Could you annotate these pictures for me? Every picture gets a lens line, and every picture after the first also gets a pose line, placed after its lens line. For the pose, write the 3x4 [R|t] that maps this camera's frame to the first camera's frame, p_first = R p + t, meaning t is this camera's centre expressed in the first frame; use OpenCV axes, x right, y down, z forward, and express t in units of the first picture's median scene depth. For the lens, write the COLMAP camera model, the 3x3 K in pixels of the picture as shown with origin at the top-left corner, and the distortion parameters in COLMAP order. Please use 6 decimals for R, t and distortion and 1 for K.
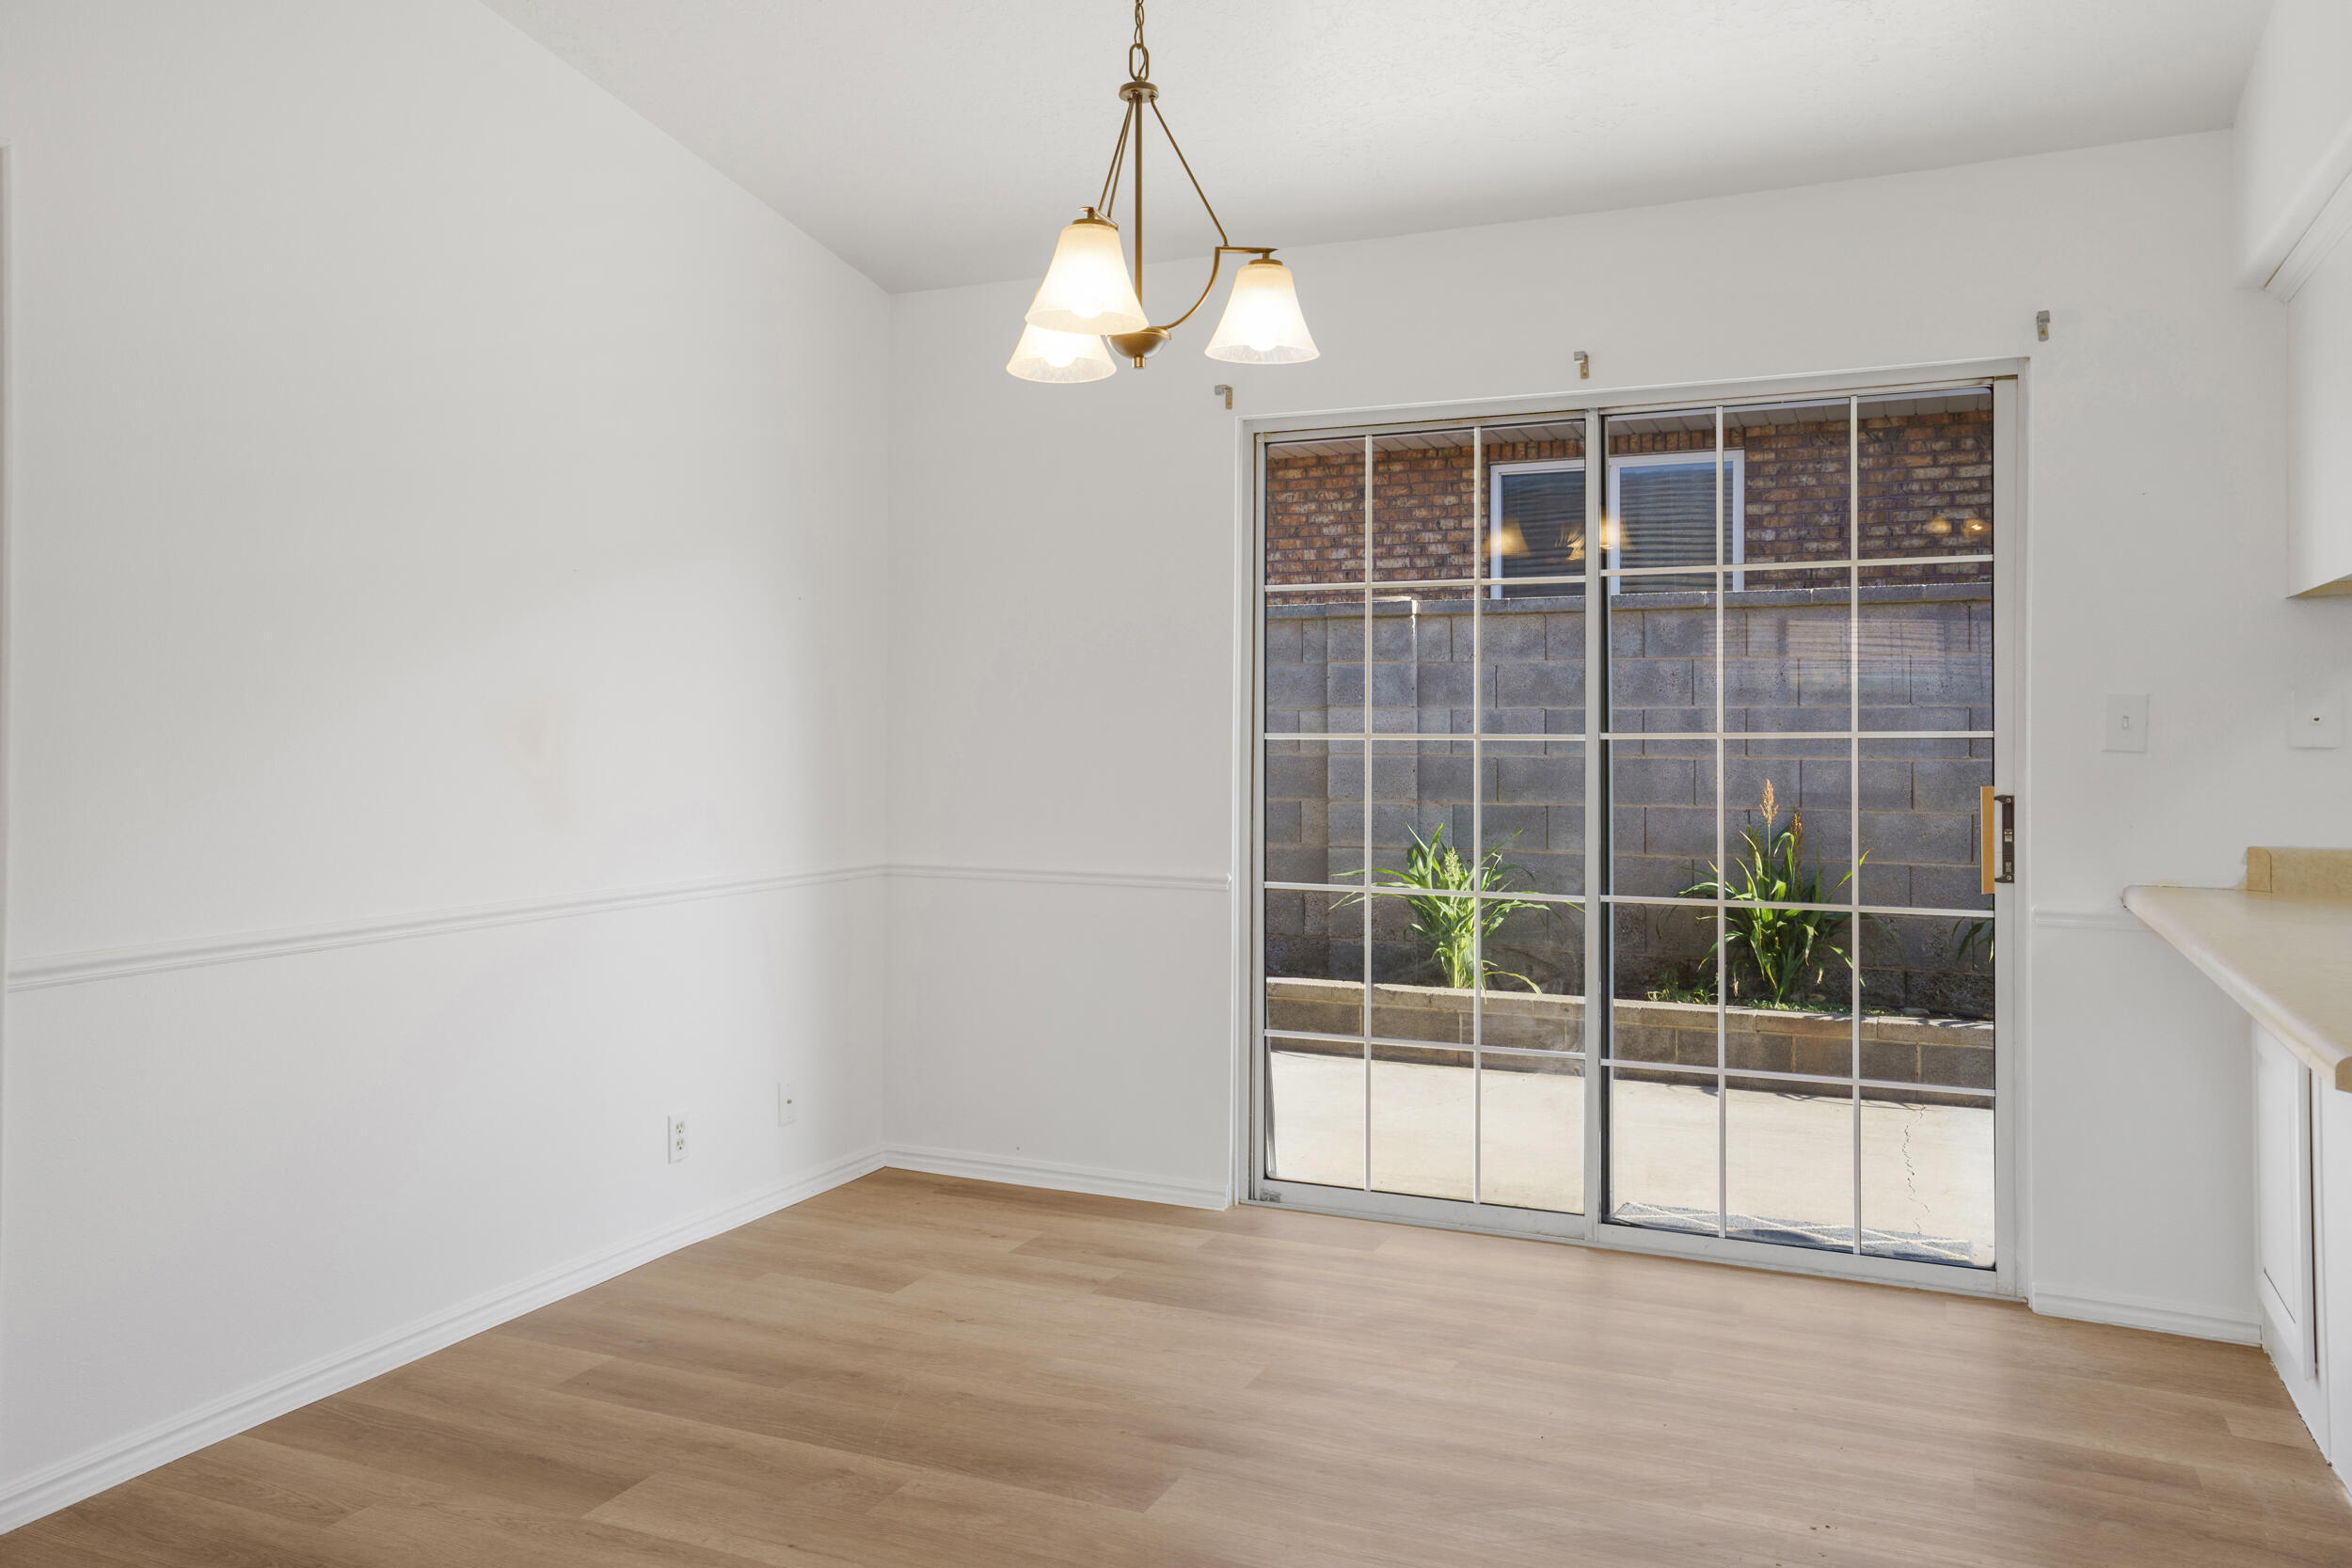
lens RADIAL K [[1711.7, 0, 1168.3], [0, 1711.7, 703.2], [0, 0, 1]] dist [0.007389, 0.008010]
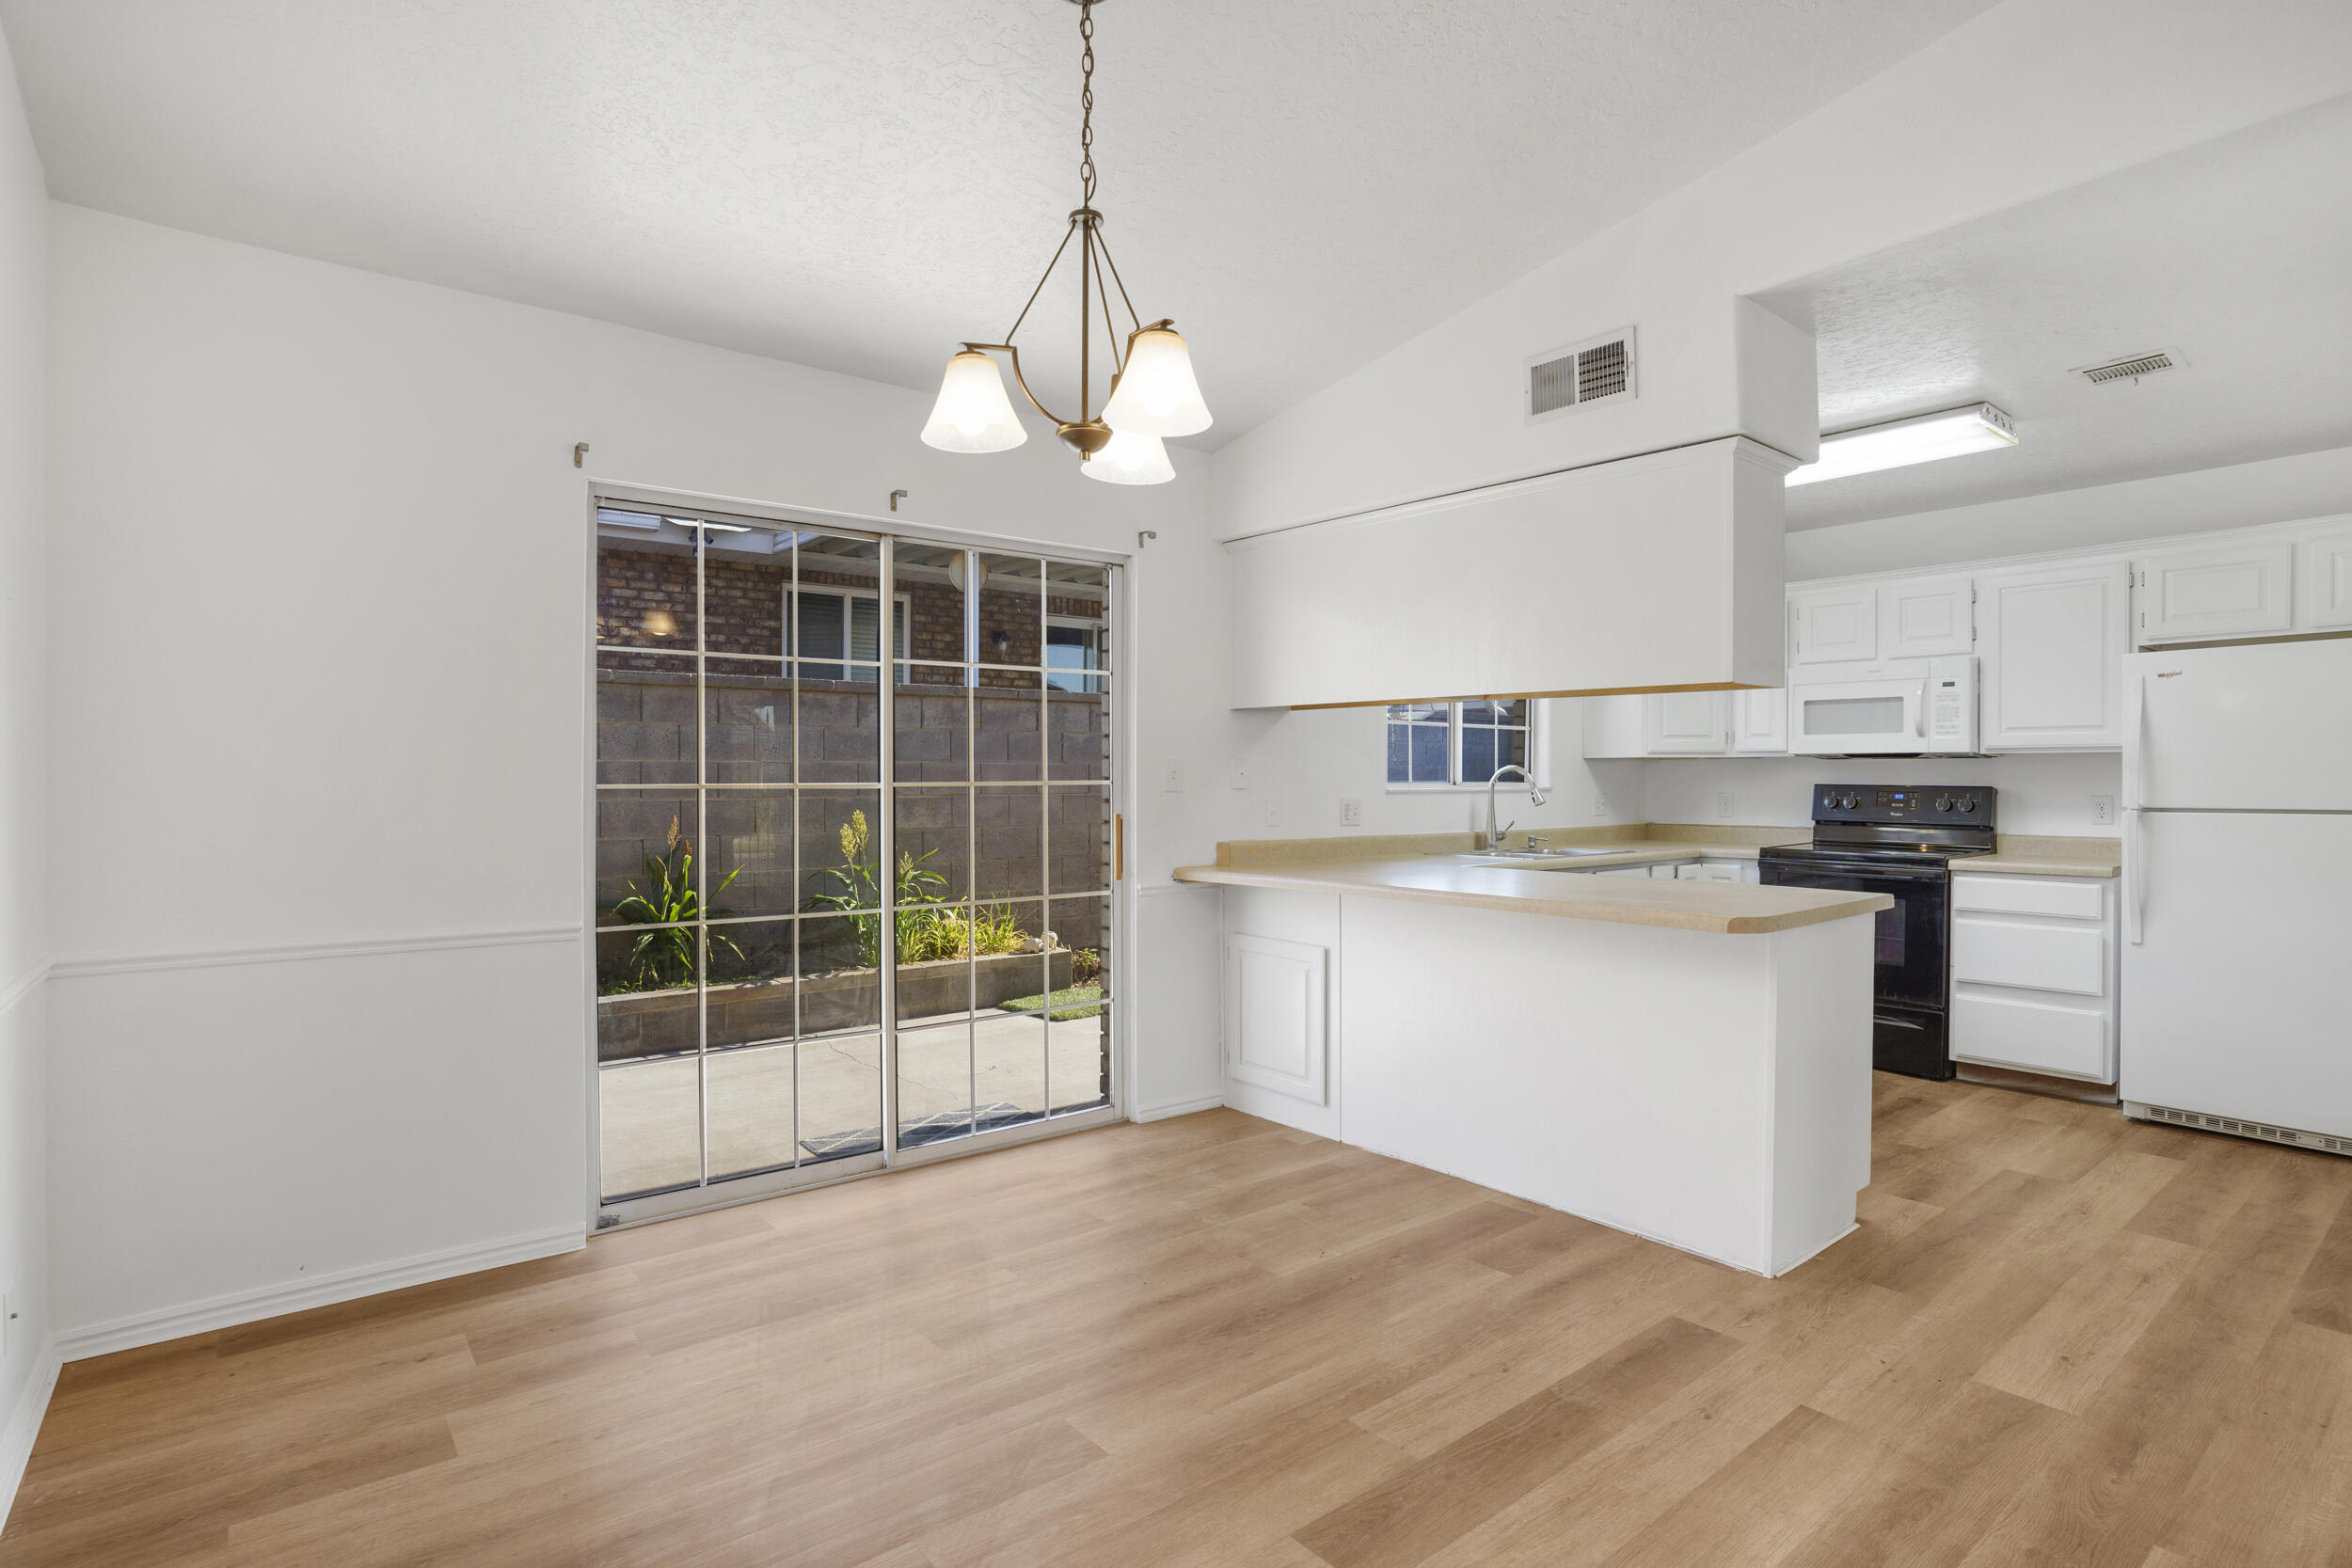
lens RADIAL K [[1177.4, 0, 1176.0], [0, 1177.4, 784.0], [0, 0, 1]] dist [-0.078596, 0.037447]
pose [[0.452787, -0.008742, 0.891576, -0.491591], [-0.012640, 0.999789, 0.016223, 0.000706], [-0.891529, -0.018615, 0.452581, 0.438328]]
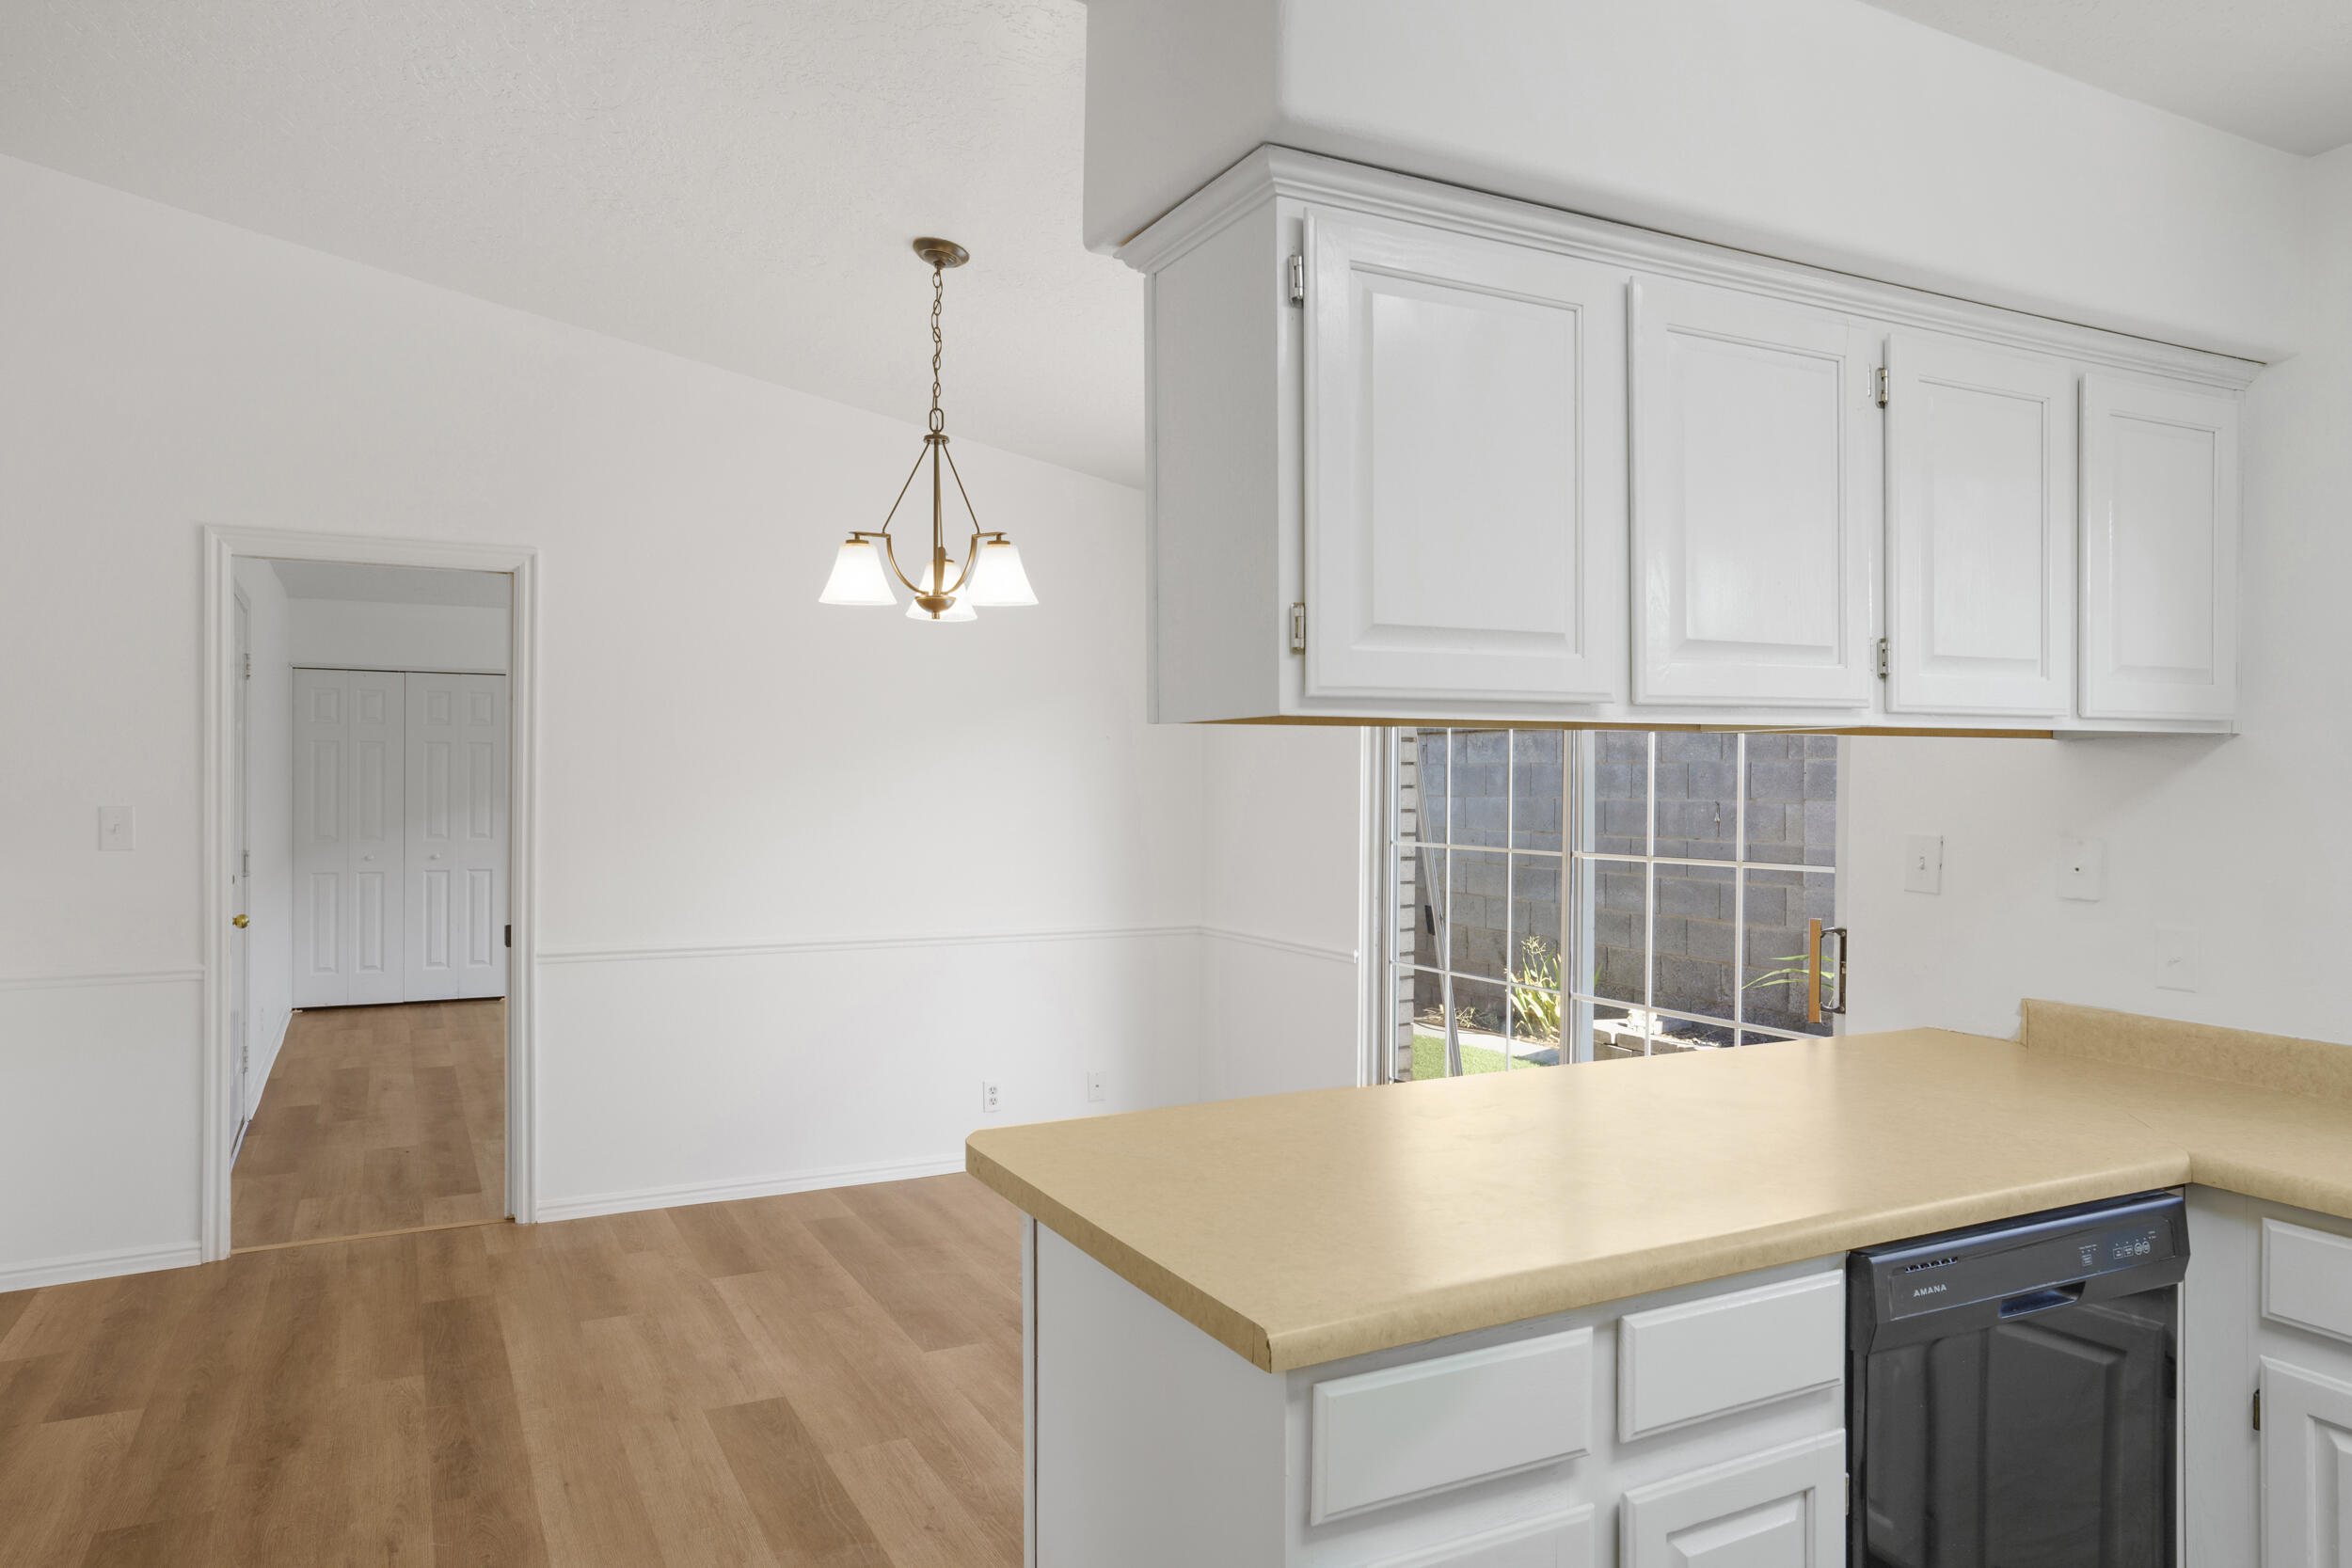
lens RADIAL K [[1516.0, 0, 1176.0], [0, 1516.0, 784.0], [0, 0, 1]] dist [-0.008762, -0.000022]
pose [[0.785167, 0.003501, -0.619274, 0.735075], [0.006783, 0.999875, 0.014253, -0.048370], [0.619247, -0.015392, 0.785045, 0.042988]]
